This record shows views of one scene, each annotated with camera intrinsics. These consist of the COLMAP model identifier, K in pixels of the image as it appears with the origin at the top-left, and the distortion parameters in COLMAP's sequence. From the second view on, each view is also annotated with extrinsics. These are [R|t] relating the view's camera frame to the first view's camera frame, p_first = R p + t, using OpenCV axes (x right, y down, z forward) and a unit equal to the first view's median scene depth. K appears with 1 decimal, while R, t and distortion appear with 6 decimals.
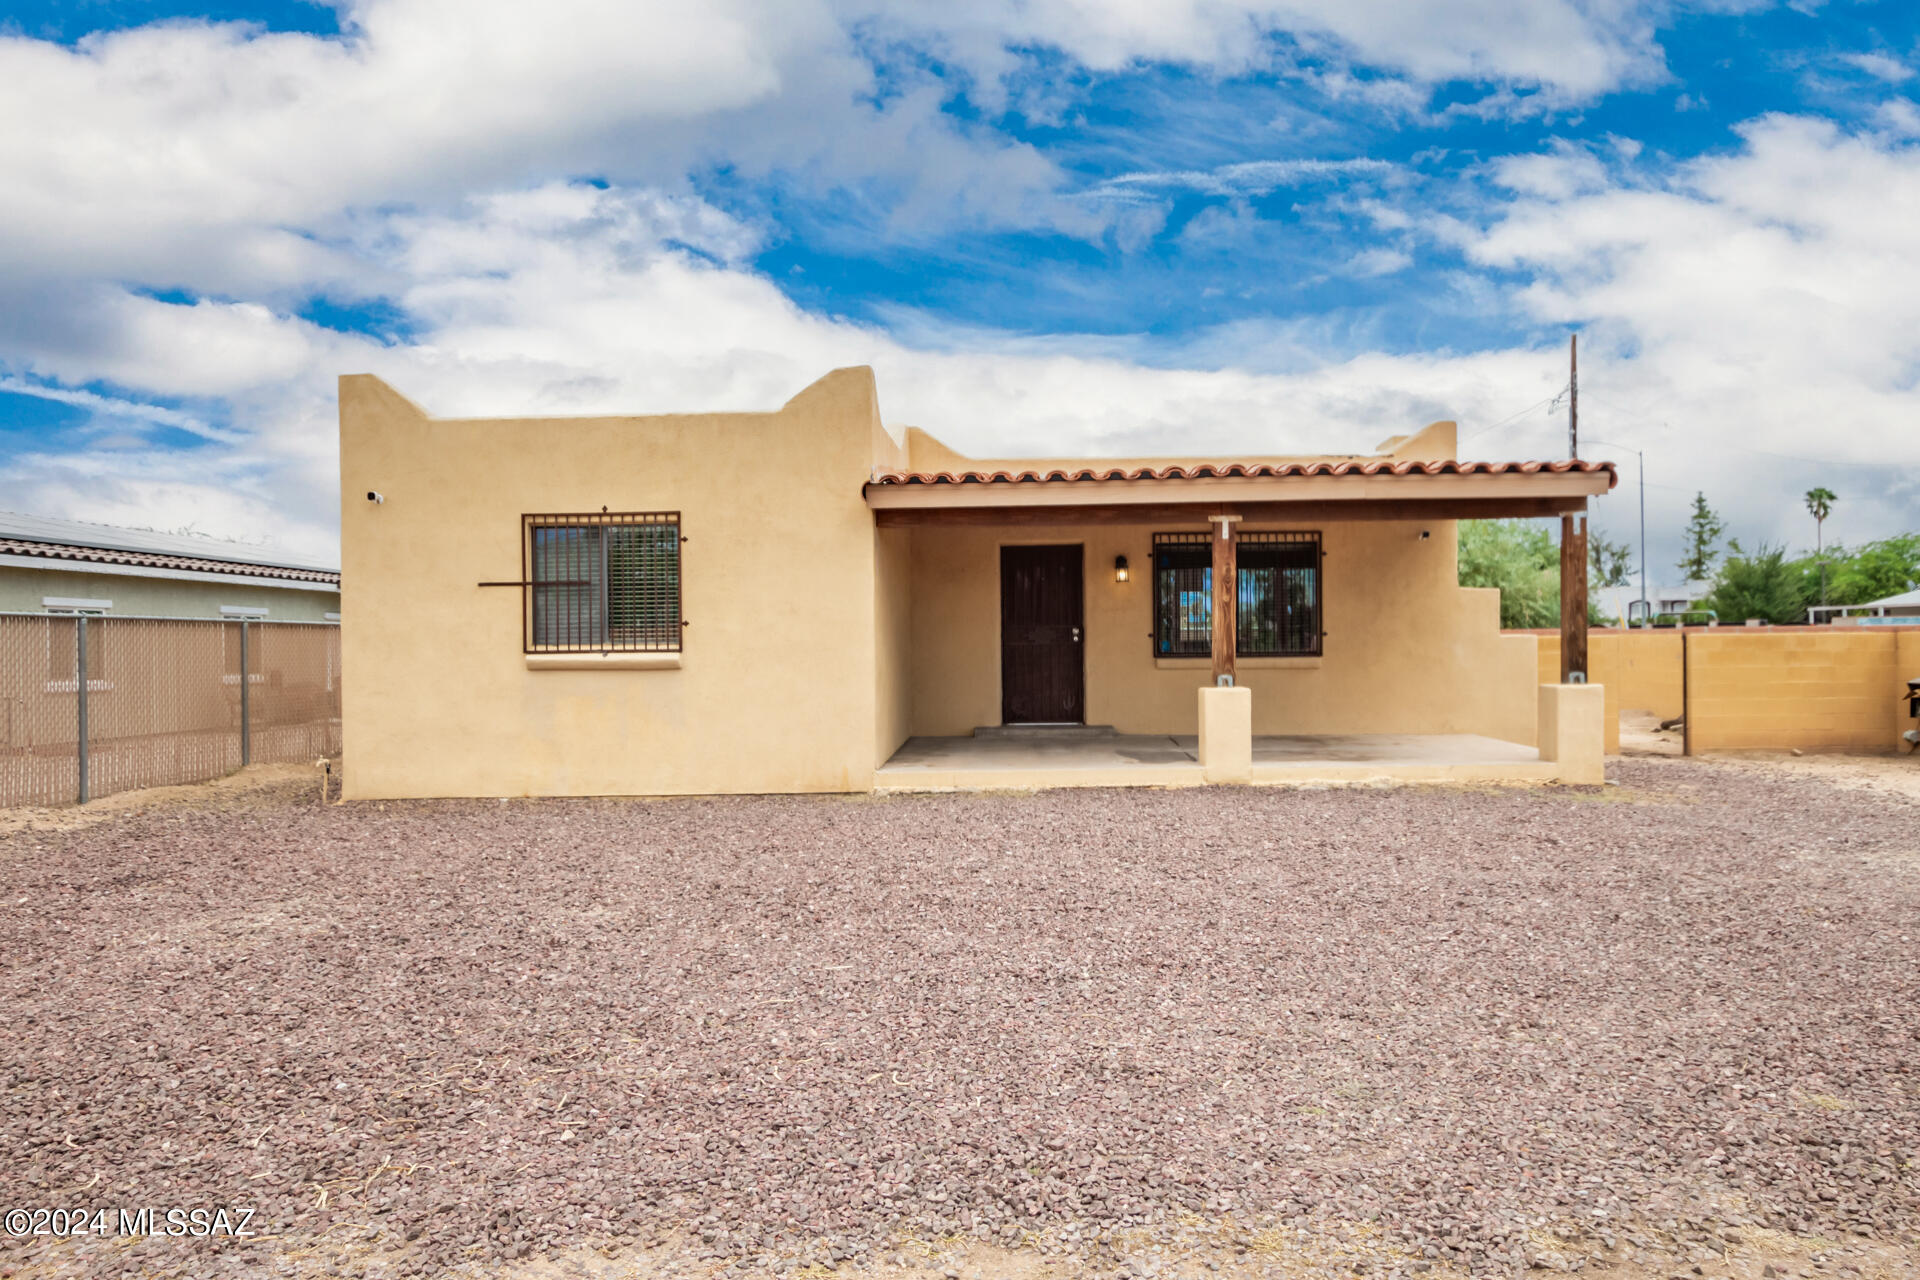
lens RADIAL K [[1160.3, 0, 960.4], [0, 1160.3, 646.5], [0, 0, 1]] dist [0.000427, 0.000131]
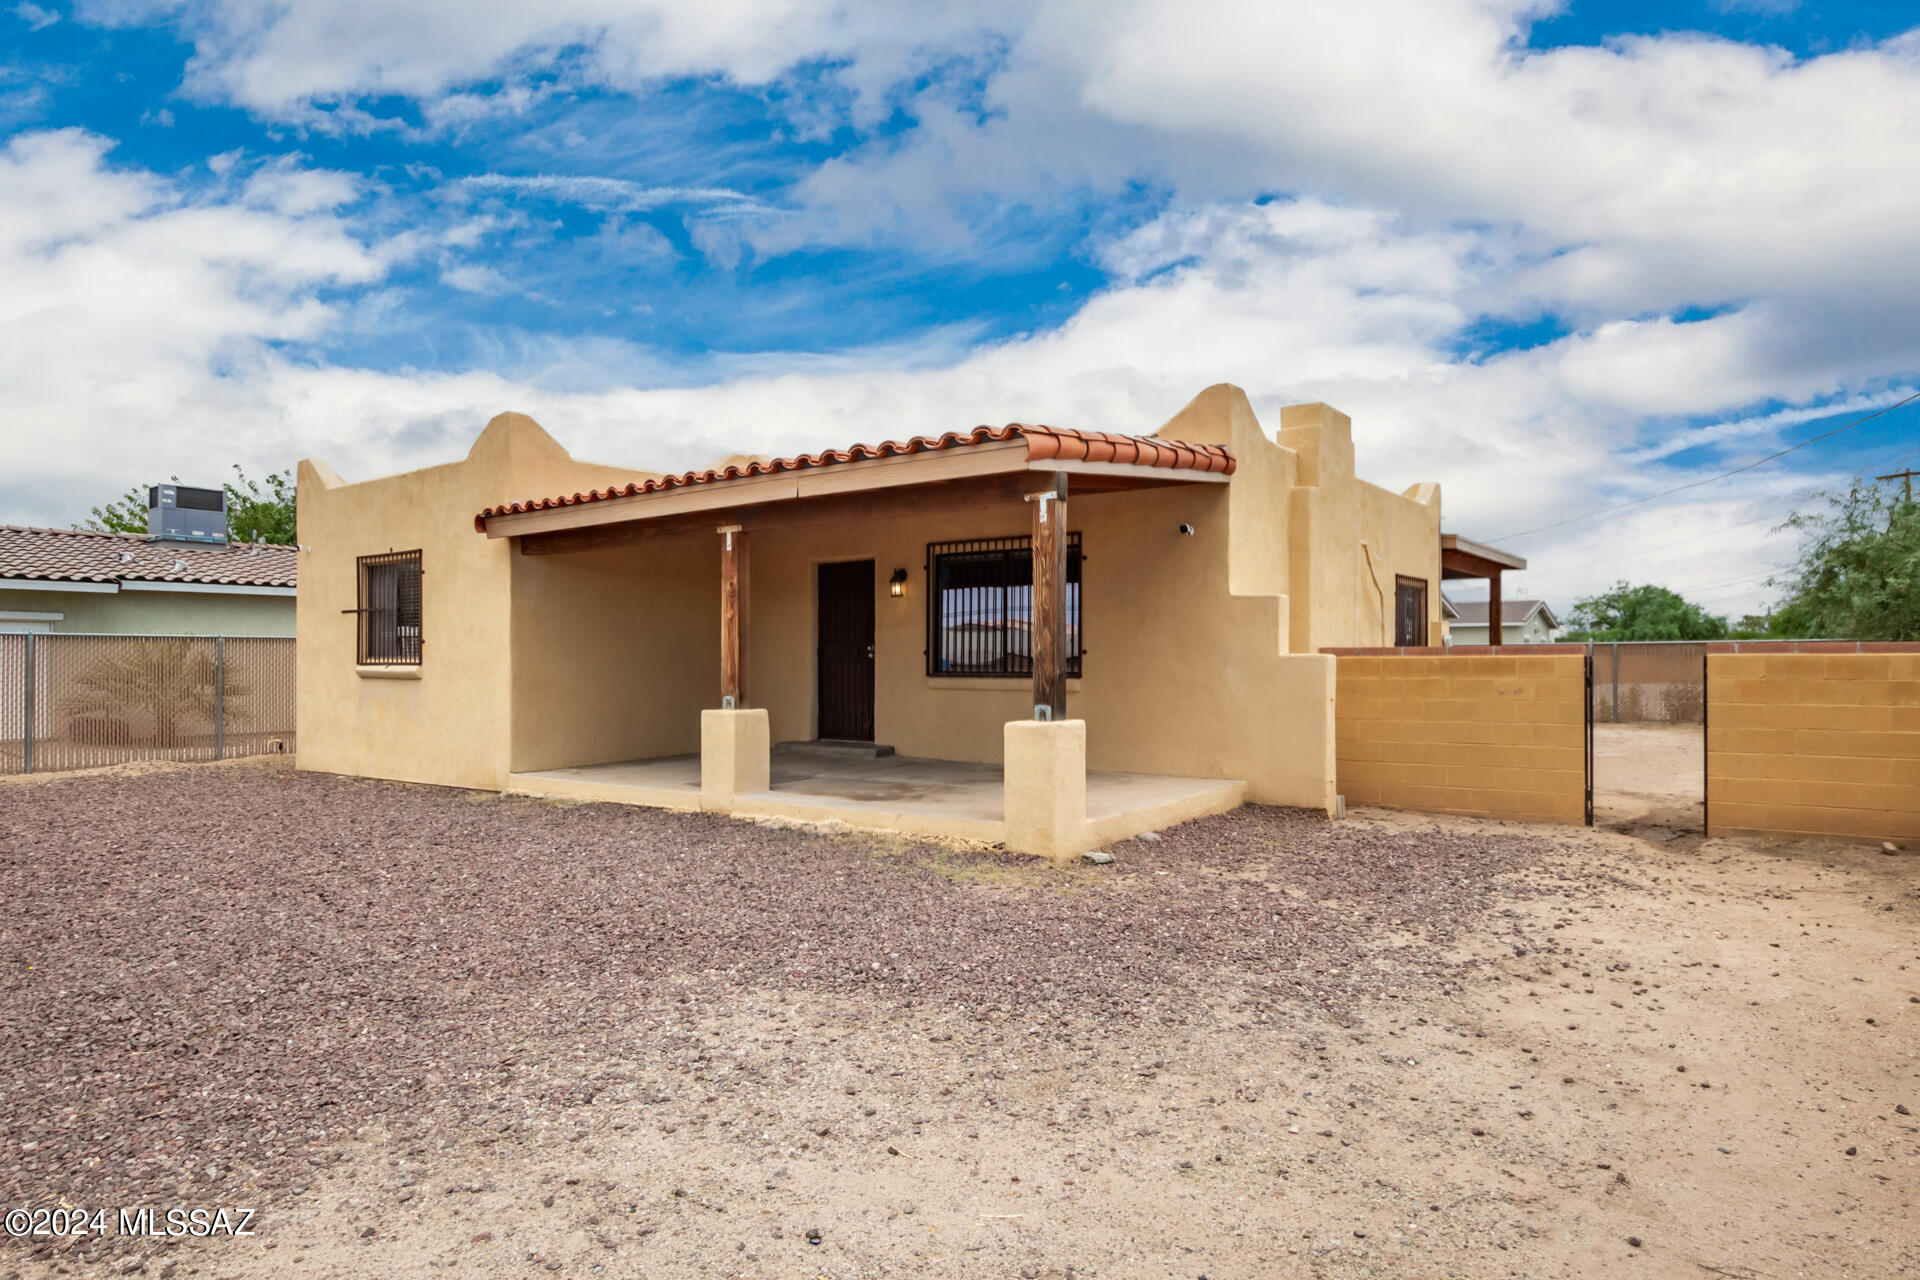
lens RADIAL K [[1066.3, 0, 960.5], [0, 1066.3, 634.7], [0, 0, 1]] dist [-0.008383, -0.000498]
pose [[0.847818, -0.003250, -0.530277, 0.645901], [-0.006920, 0.999828, -0.017191, -0.009302], [0.530242, 0.018244, 0.847650, 0.282858]]
